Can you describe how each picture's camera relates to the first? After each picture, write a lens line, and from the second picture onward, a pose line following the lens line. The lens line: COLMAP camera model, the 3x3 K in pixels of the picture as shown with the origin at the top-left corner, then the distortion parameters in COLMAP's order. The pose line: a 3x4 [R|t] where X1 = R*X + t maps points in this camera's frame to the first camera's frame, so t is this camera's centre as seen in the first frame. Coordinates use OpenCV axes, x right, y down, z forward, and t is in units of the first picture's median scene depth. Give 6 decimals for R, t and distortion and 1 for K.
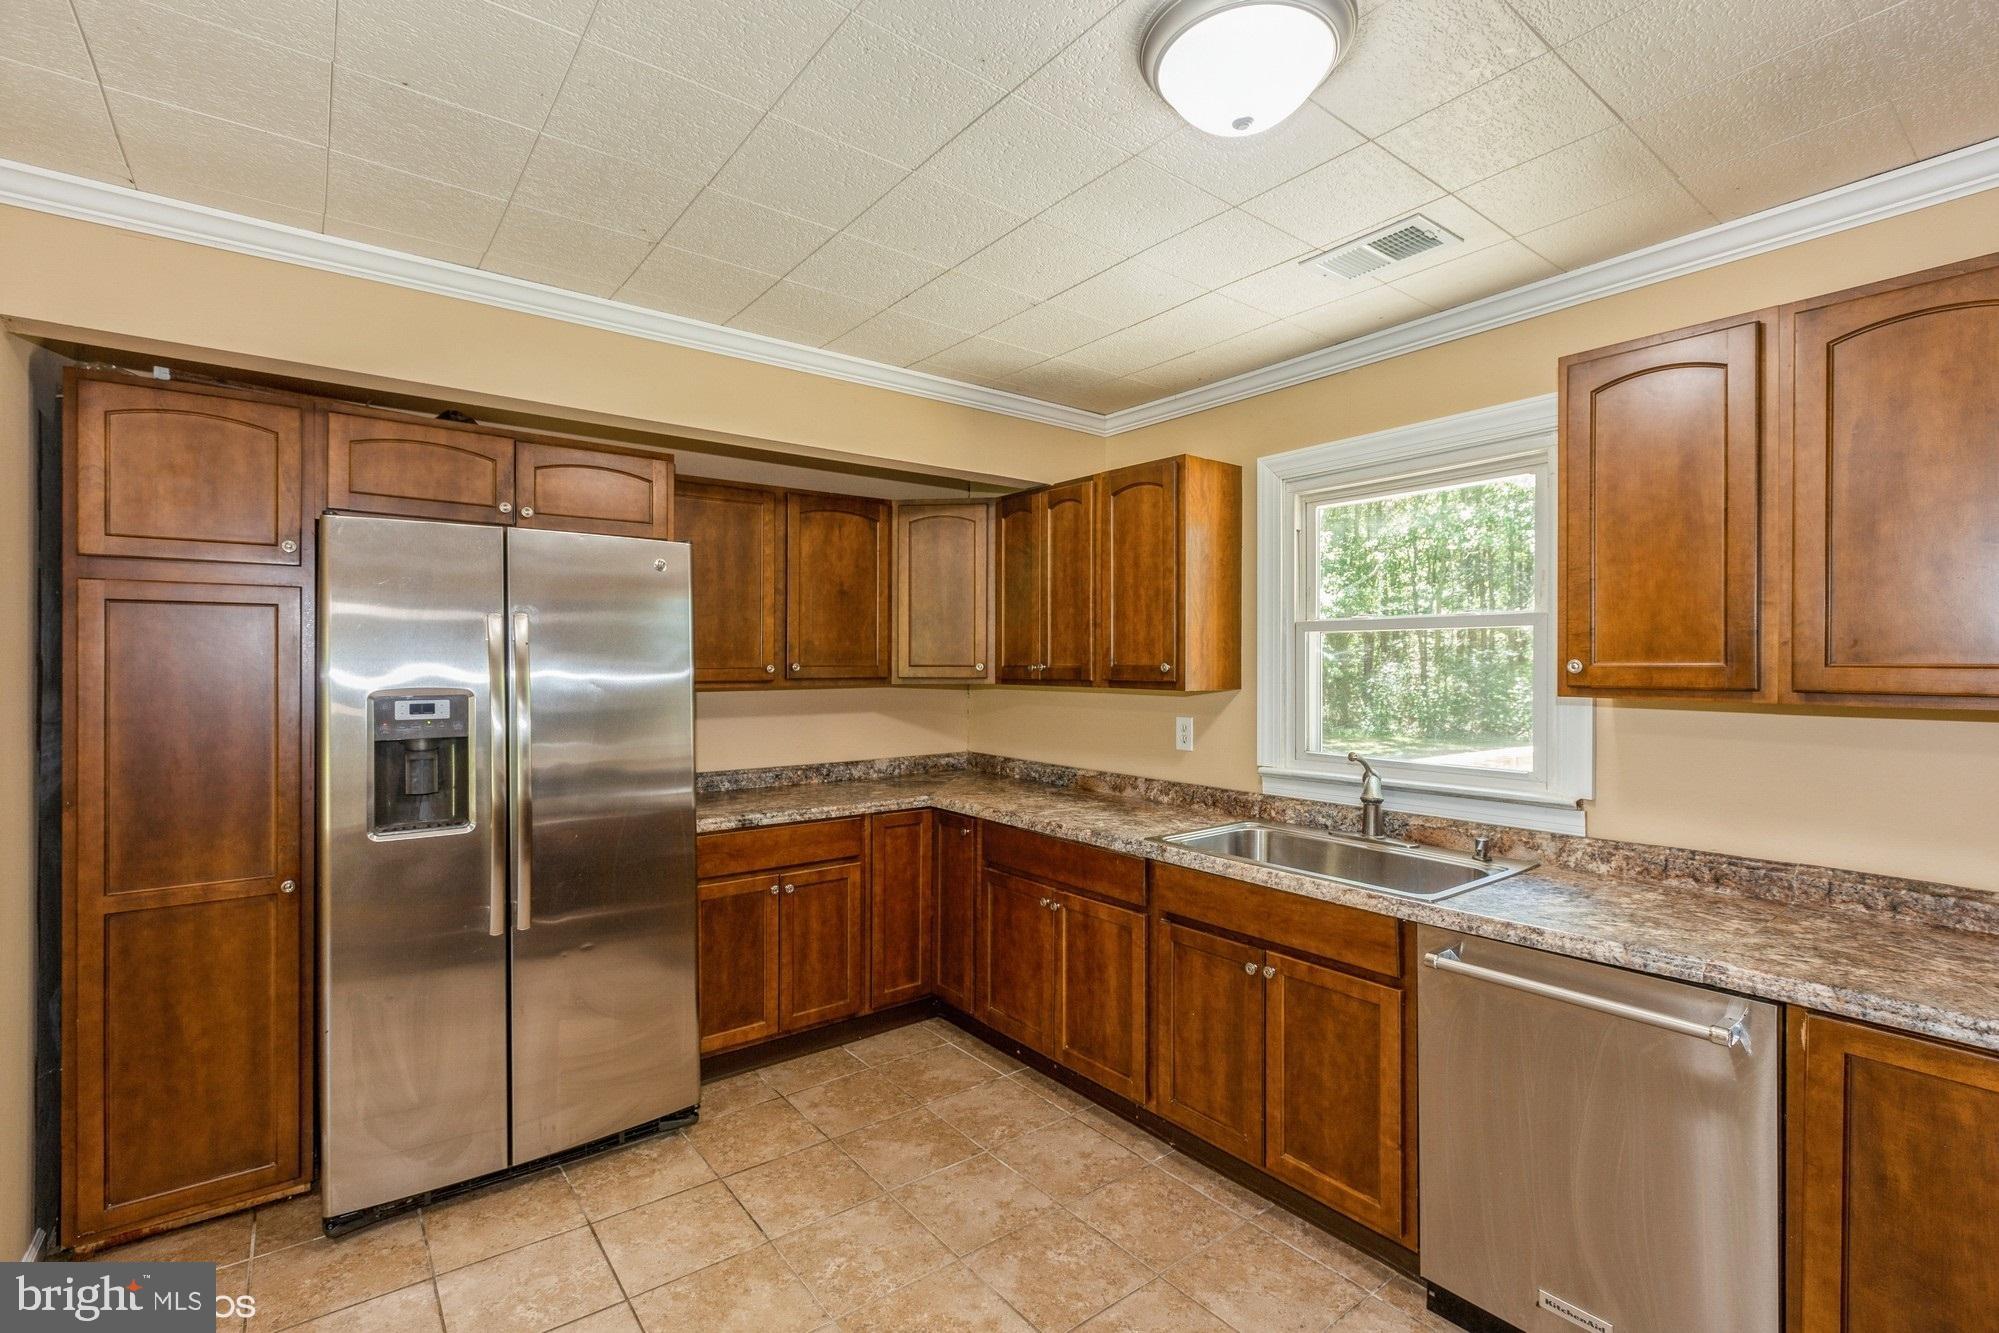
lens RADIAL K [[895.9, 0, 990.2], [0, 895.9, 664.8], [0, 0, 1]] dist [0.002467, -0.001282]
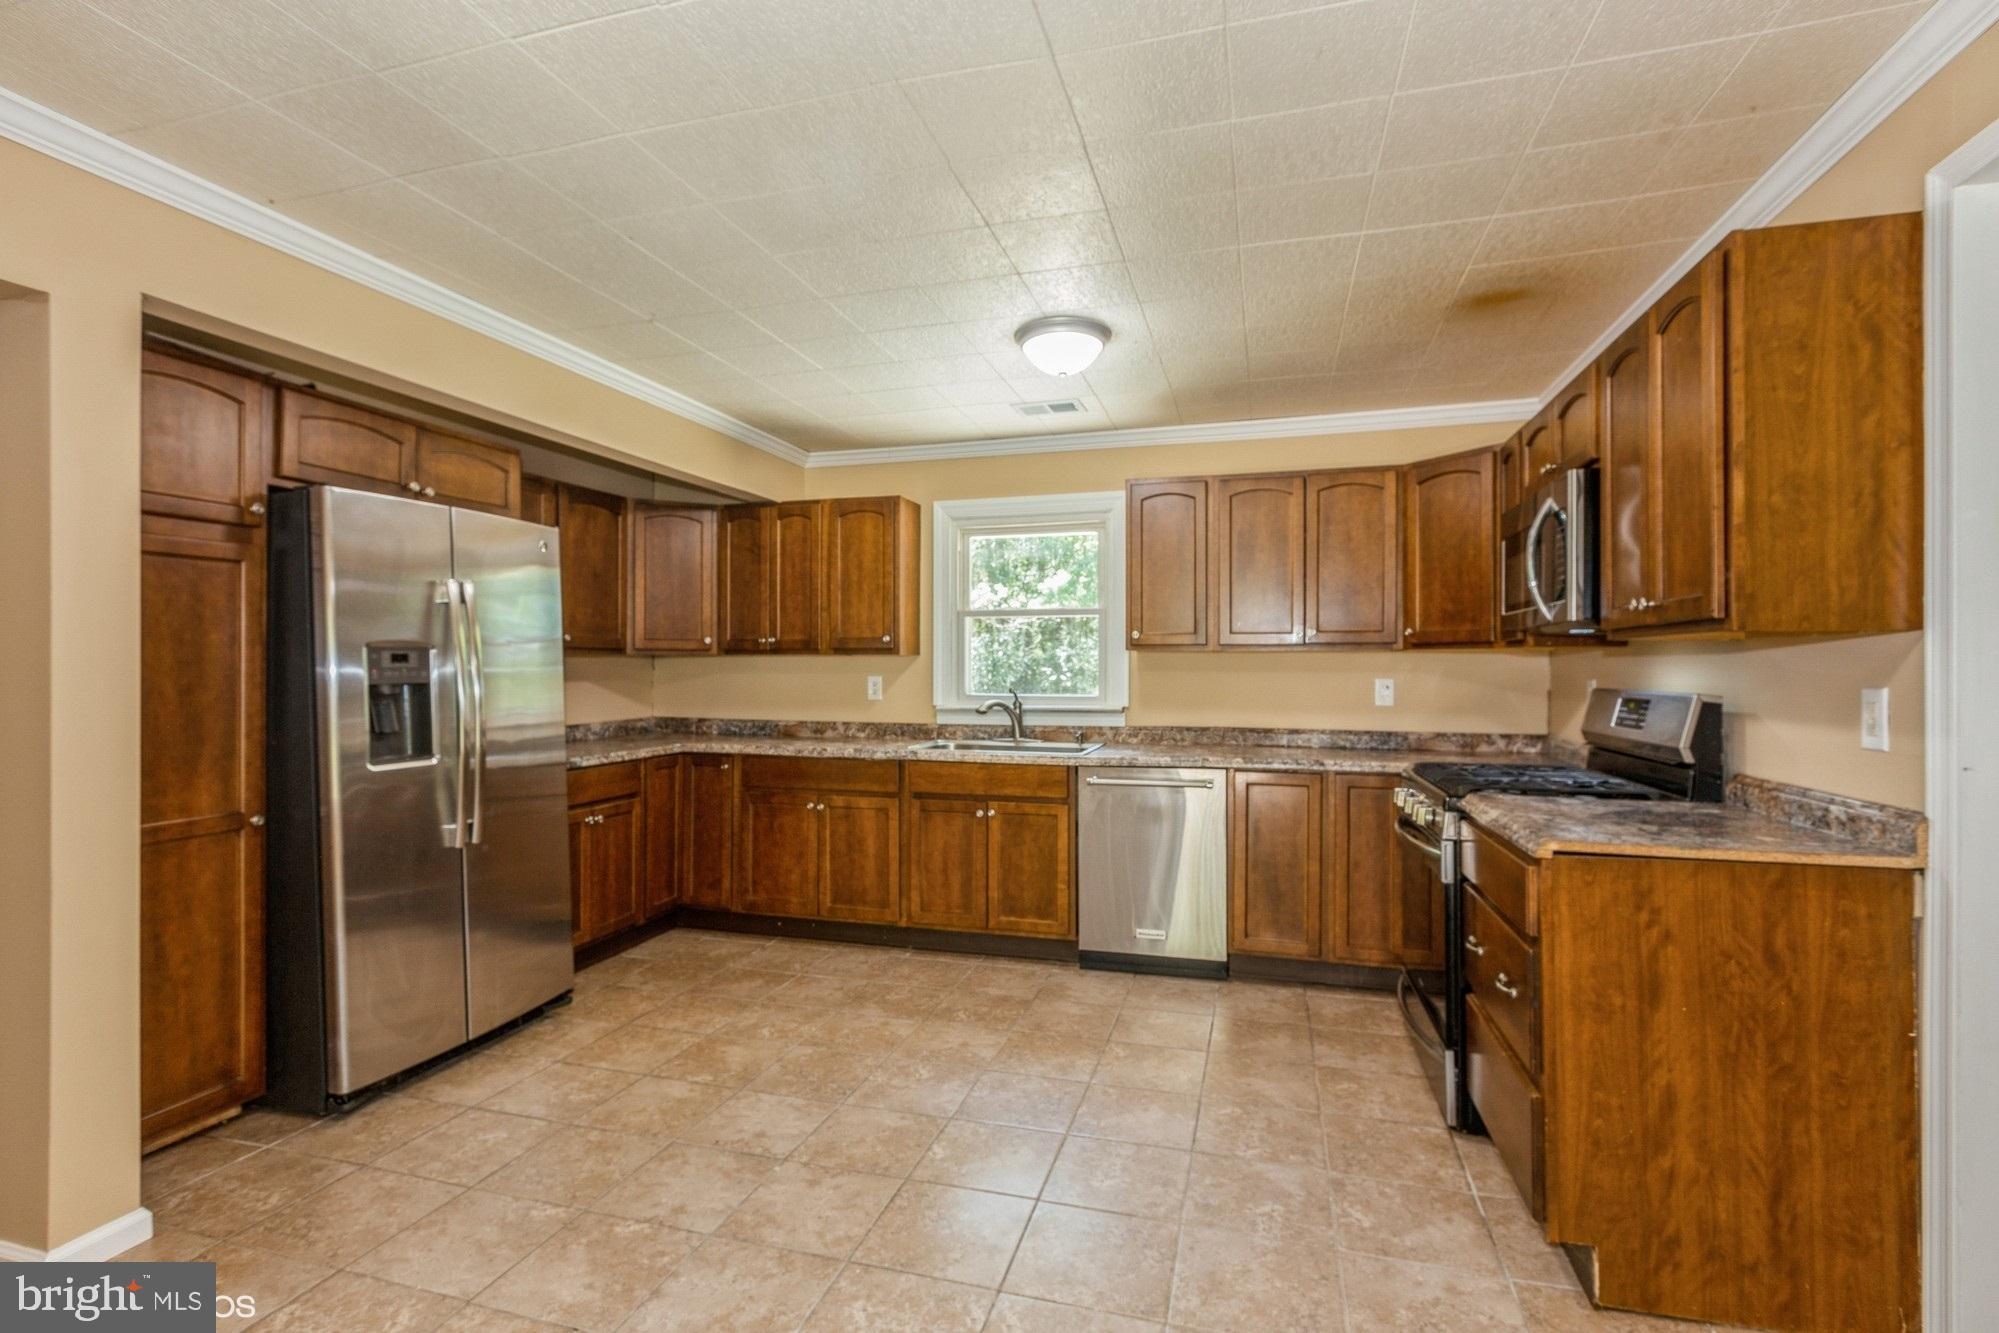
lens RADIAL K [[945.6, 0, 988.9], [0, 945.6, 664.1], [0, 0, 1]] dist [-0.004735, 0.000406]
pose [[0.809780, -0.000511, 0.586734, -0.695387], [0.001976, 0.999996, -0.001856, 0.057412], [-0.586731, 0.002662, 0.809778, -0.426114]]
